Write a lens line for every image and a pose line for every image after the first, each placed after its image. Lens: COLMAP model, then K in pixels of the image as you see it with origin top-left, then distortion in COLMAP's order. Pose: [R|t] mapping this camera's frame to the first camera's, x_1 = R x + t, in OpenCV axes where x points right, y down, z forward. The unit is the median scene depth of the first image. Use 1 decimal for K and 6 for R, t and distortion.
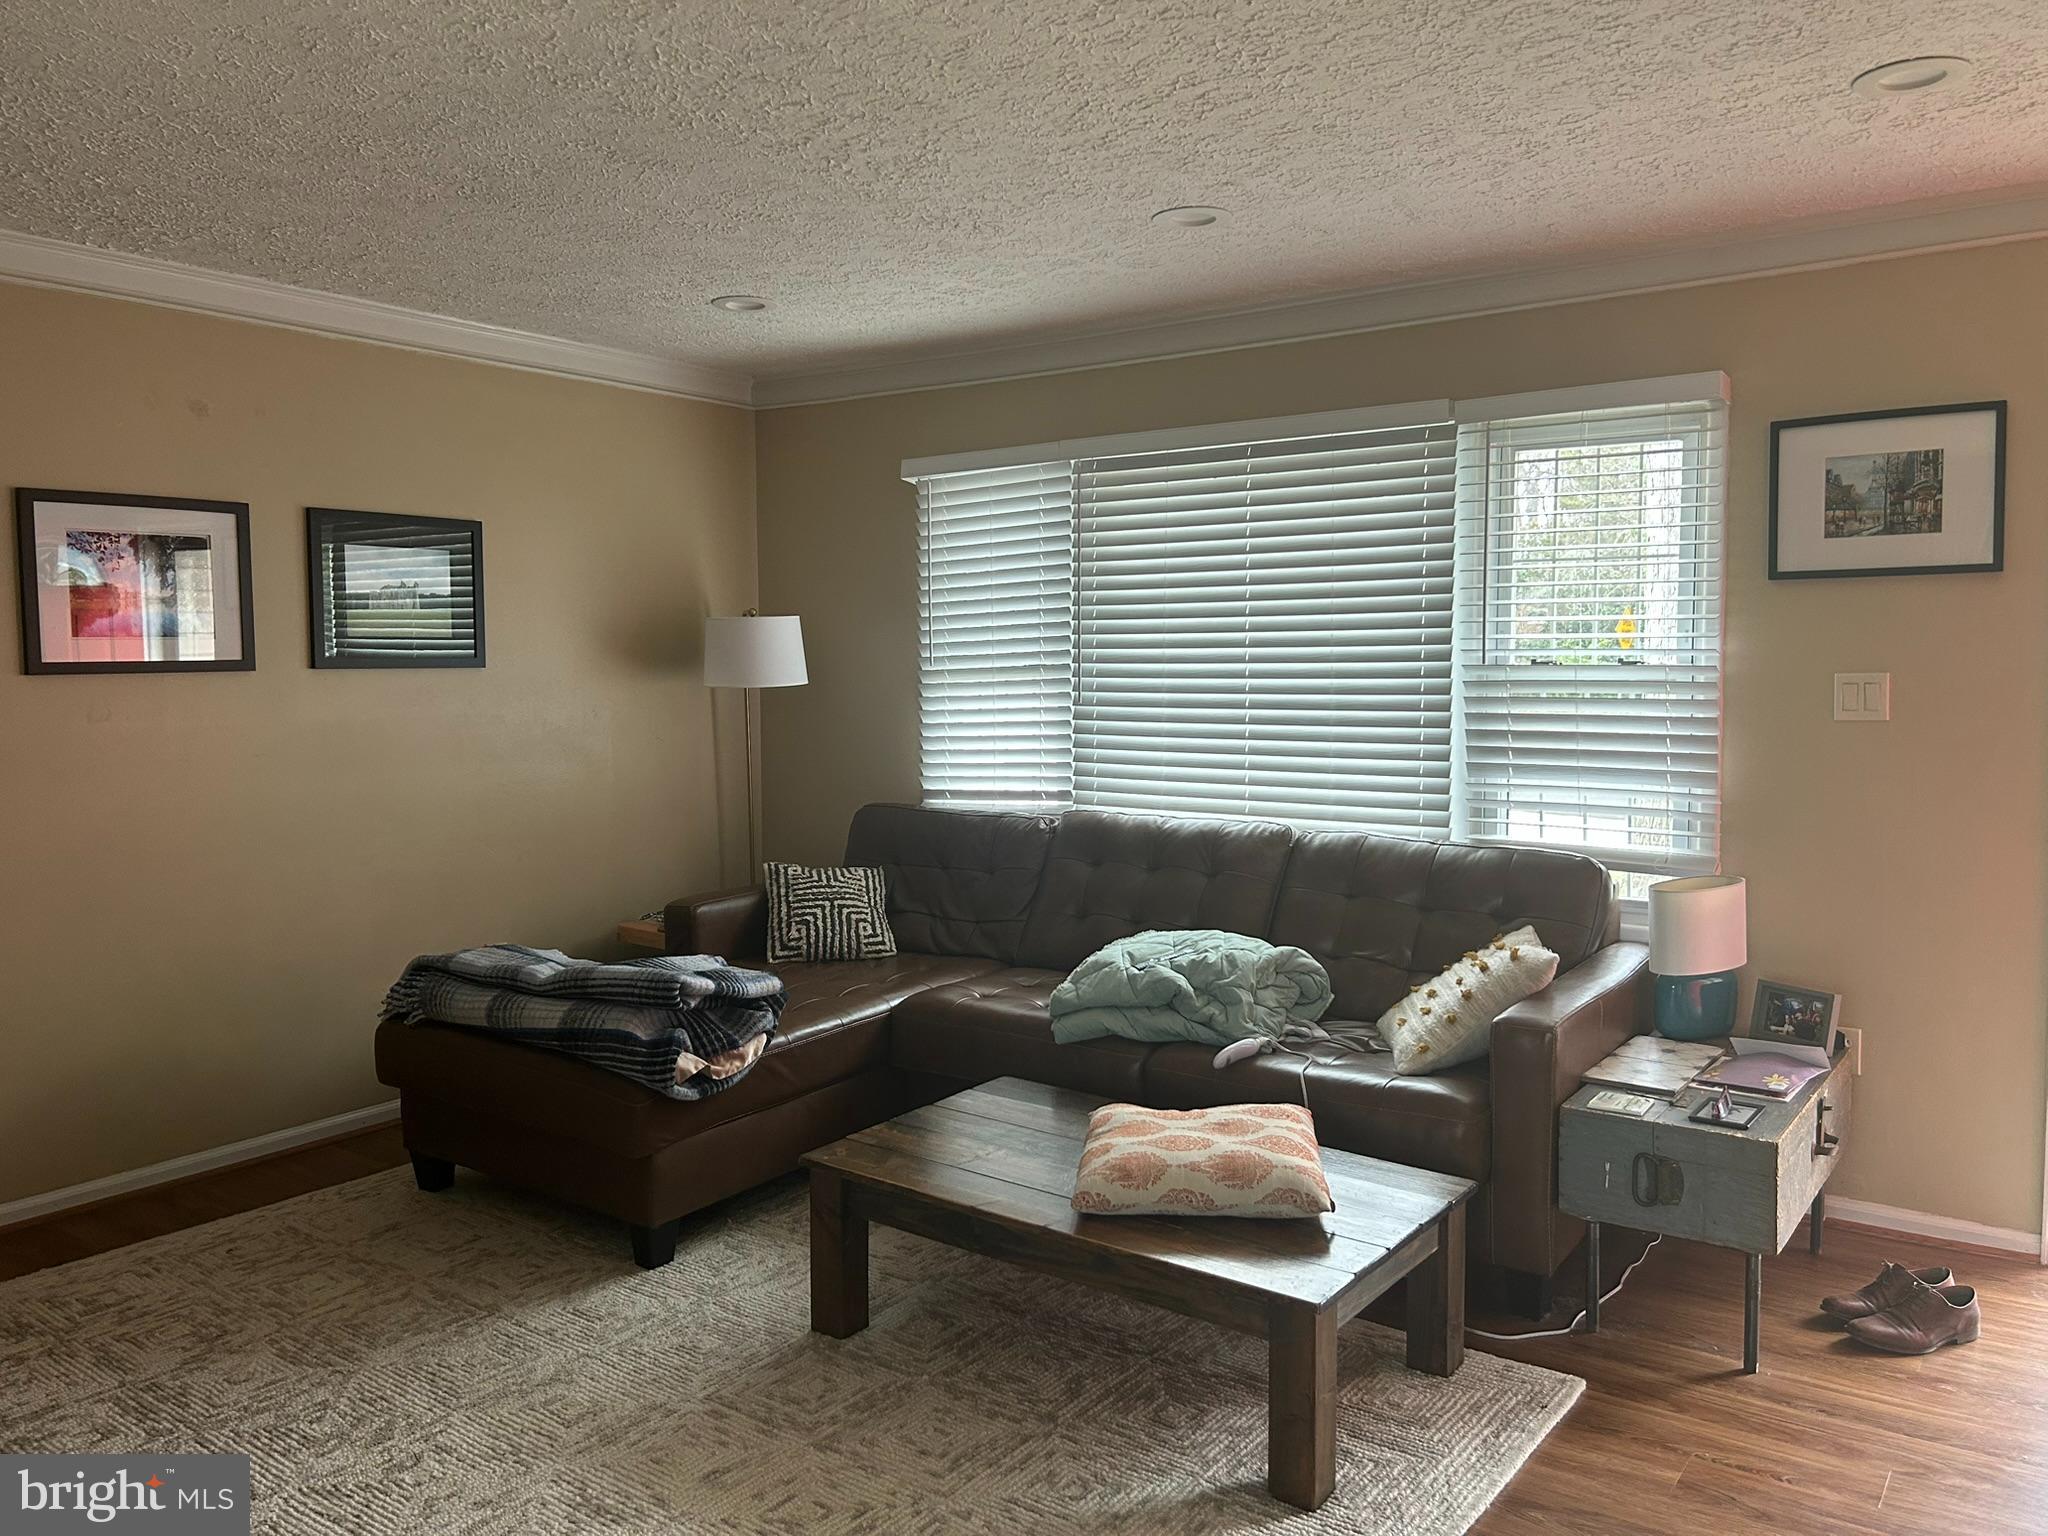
lens RADIAL K [[1538.1, 0, 1023.5], [0, 1538.1, 768.0], [0, 0, 1]] dist [0.047603, -0.057117]
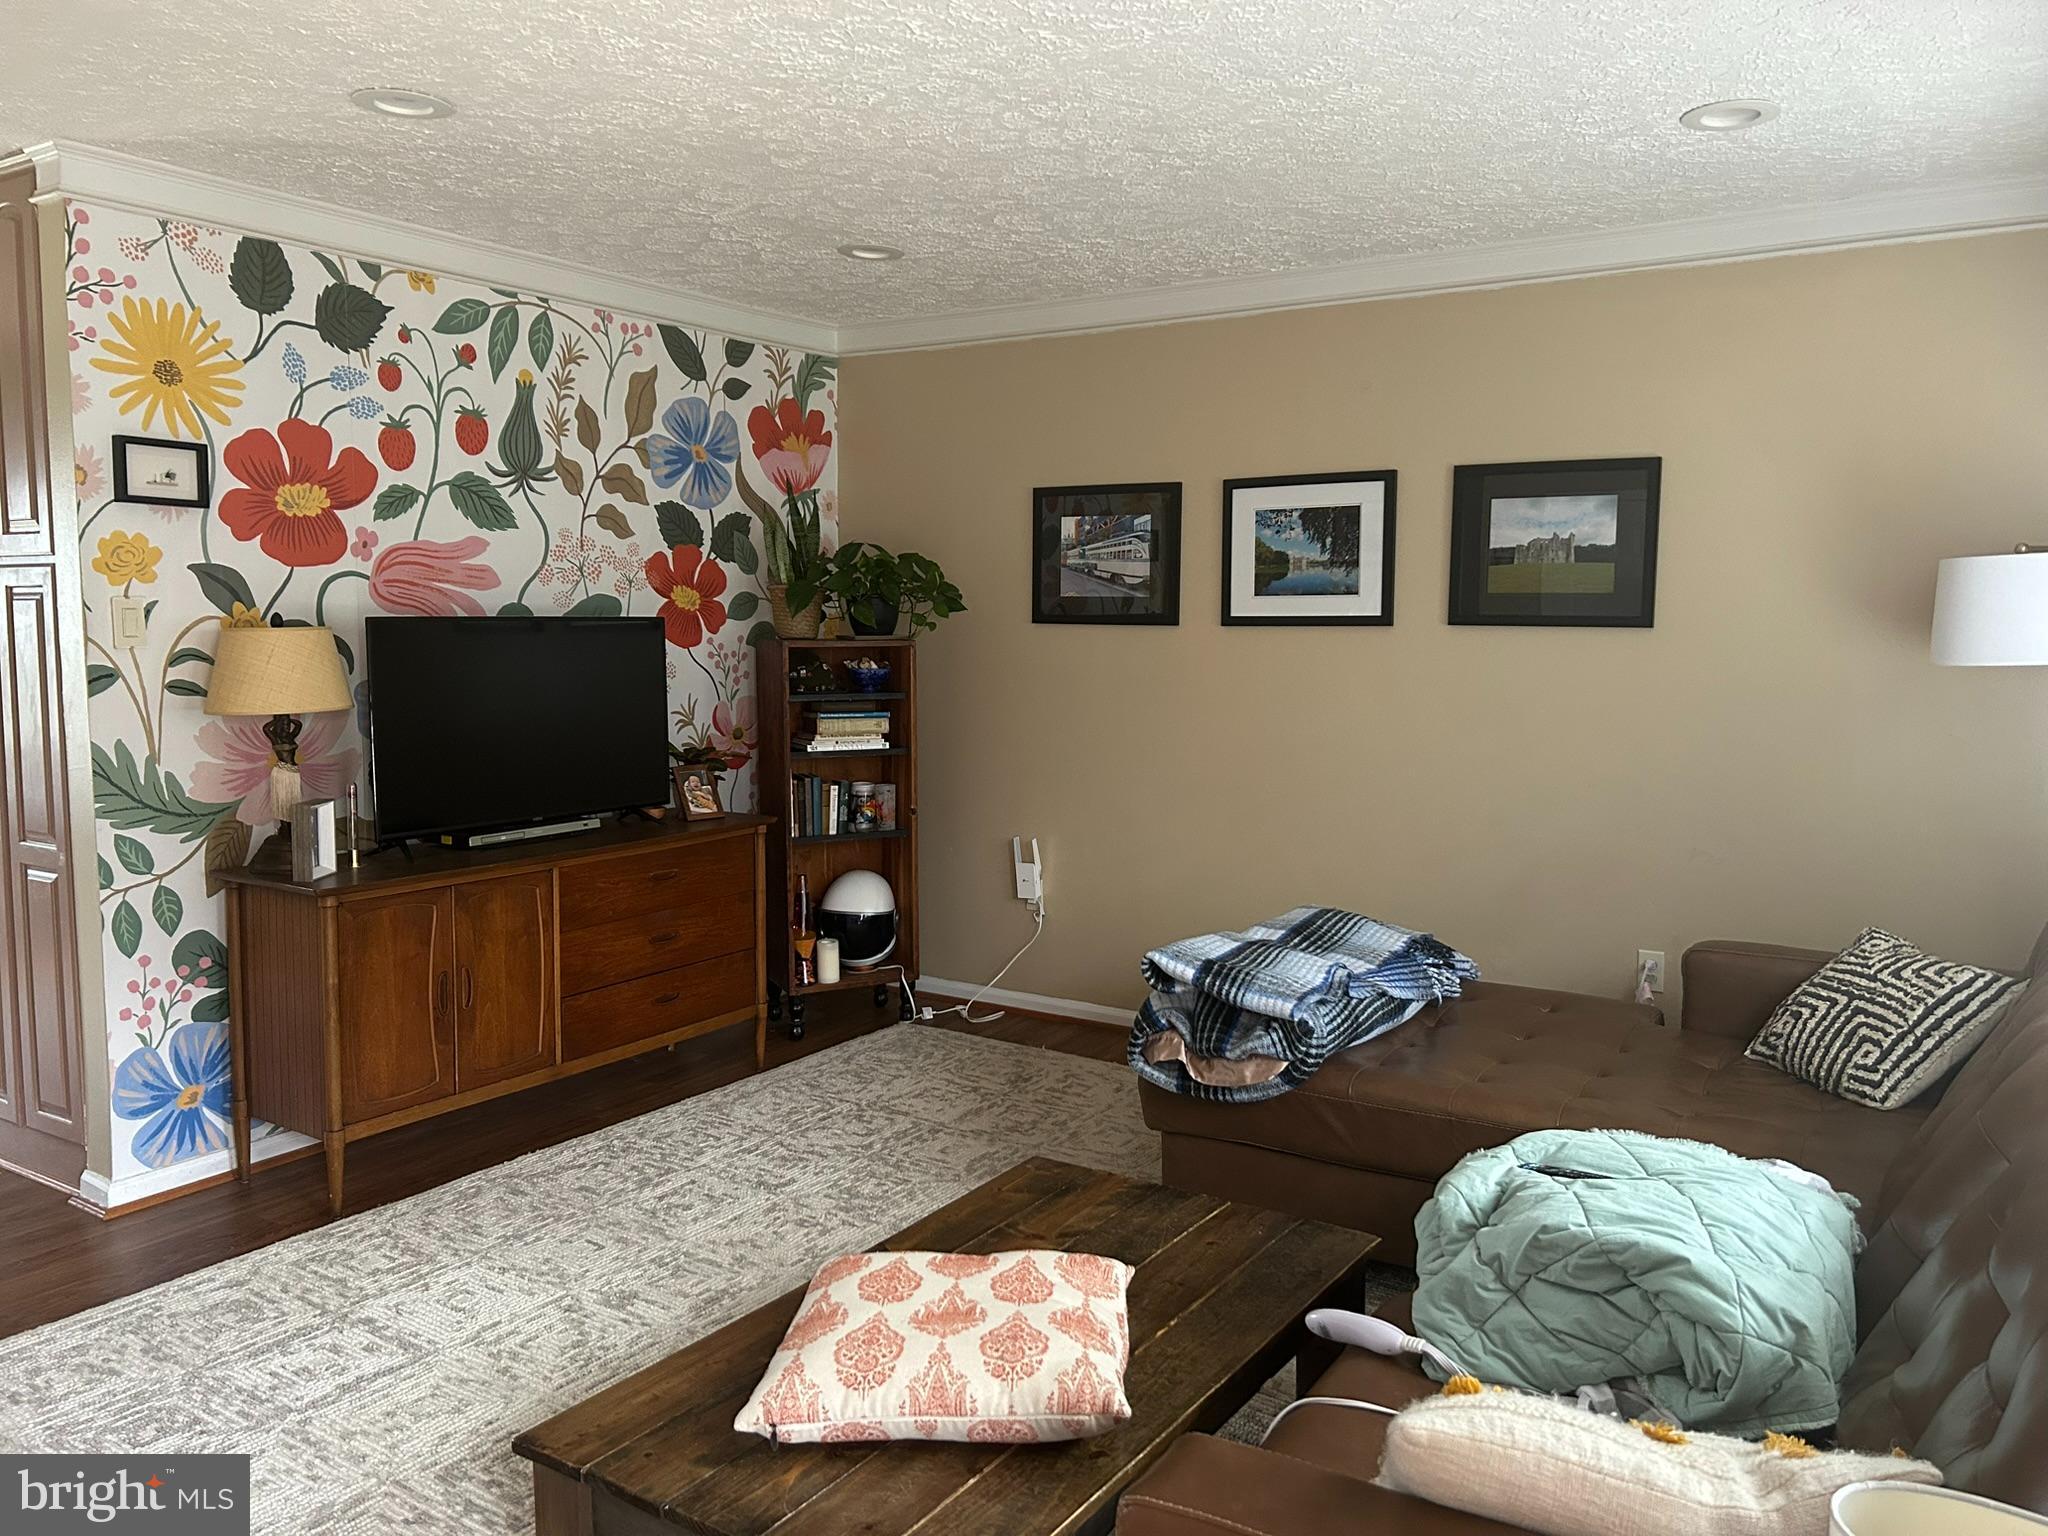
lens RADIAL K [[1538.1, 0, 1027.6], [0, 1538.1, 761.9], [0, 0, 1]] dist [0.047603, -0.057117]
pose [[0.049977, 0.111177, -0.992543, 0.602434], [-0.074437, 0.991436, 0.107305, -0.069447], [0.995973, 0.068519, 0.057825, 0.735039]]
